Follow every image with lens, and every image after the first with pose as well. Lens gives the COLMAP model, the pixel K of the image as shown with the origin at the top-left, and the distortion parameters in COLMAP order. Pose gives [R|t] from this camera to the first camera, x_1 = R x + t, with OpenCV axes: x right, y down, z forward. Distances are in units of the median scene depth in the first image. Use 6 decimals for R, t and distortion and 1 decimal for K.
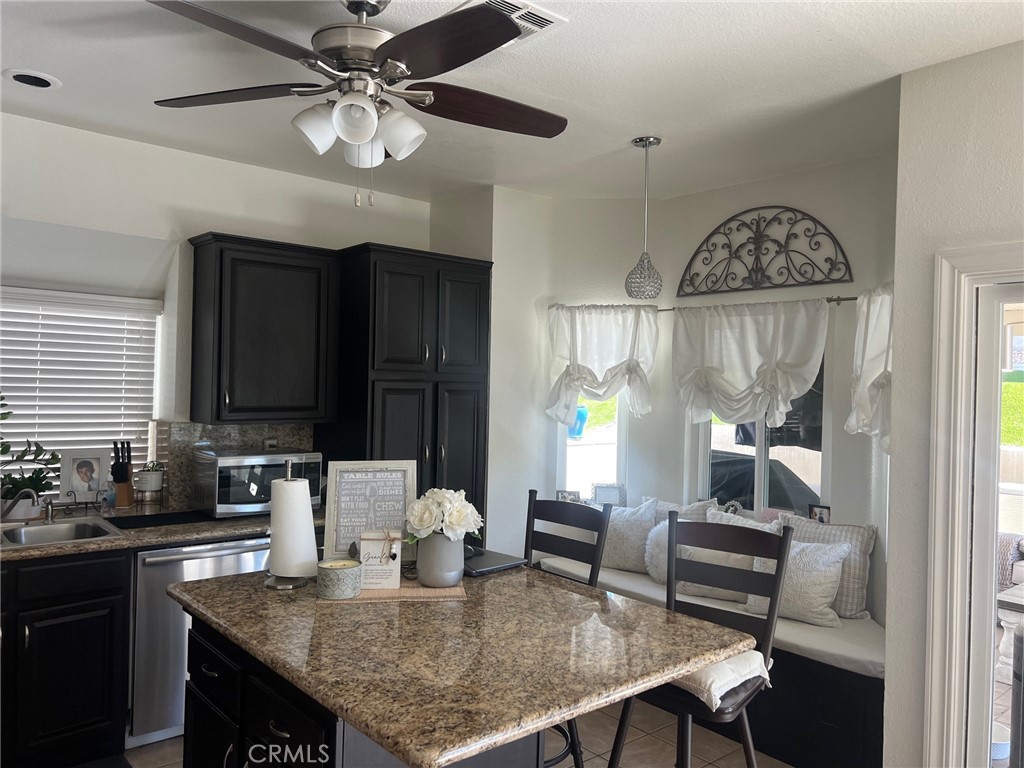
lens RADIAL K [[760.2, 0, 508.9], [0, 760.2, 382.8], [0, 0, 1]] dist [0.056687, -0.047986]
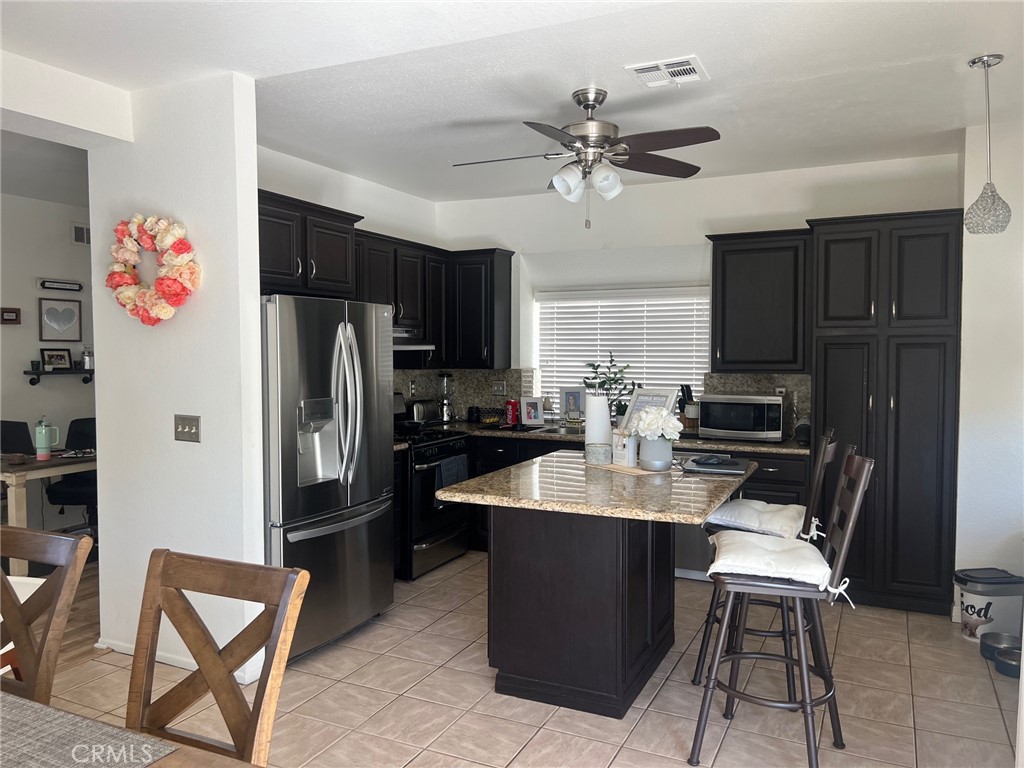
lens RADIAL K [[760.2, 0, 510.8], [0, 760.2, 388.7], [0, 0, 1]] dist [0.056687, -0.047986]
pose [[0.415680, 0.020477, -0.909280, 0.726481], [0.013717, 0.999492, 0.028779, 0.037544], [0.909407, -0.024436, 0.415188, 0.081132]]
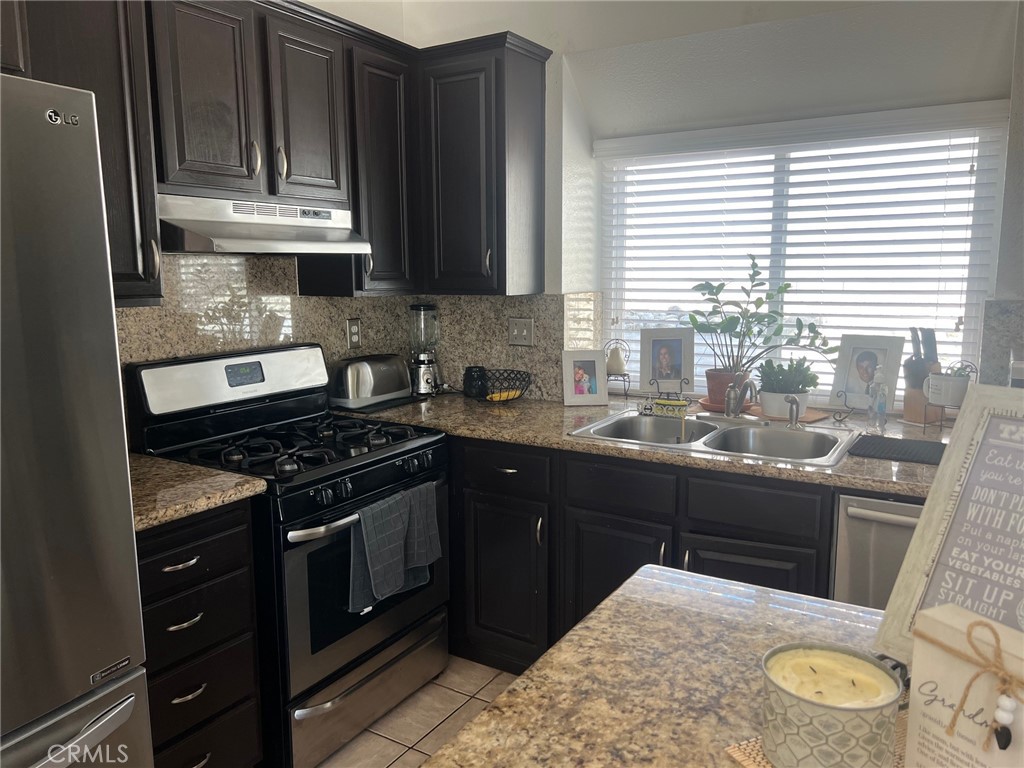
lens RADIAL K [[760.2, 0, 506.2], [0, 760.2, 386.3], [0, 0, 1]] dist [0.056687, -0.047986]
pose [[0.317281, 0.112517, -0.941633, 0.025090], [0.017705, 0.992061, 0.124509, 0.037135], [0.948166, -0.056176, 0.312770, 0.453777]]
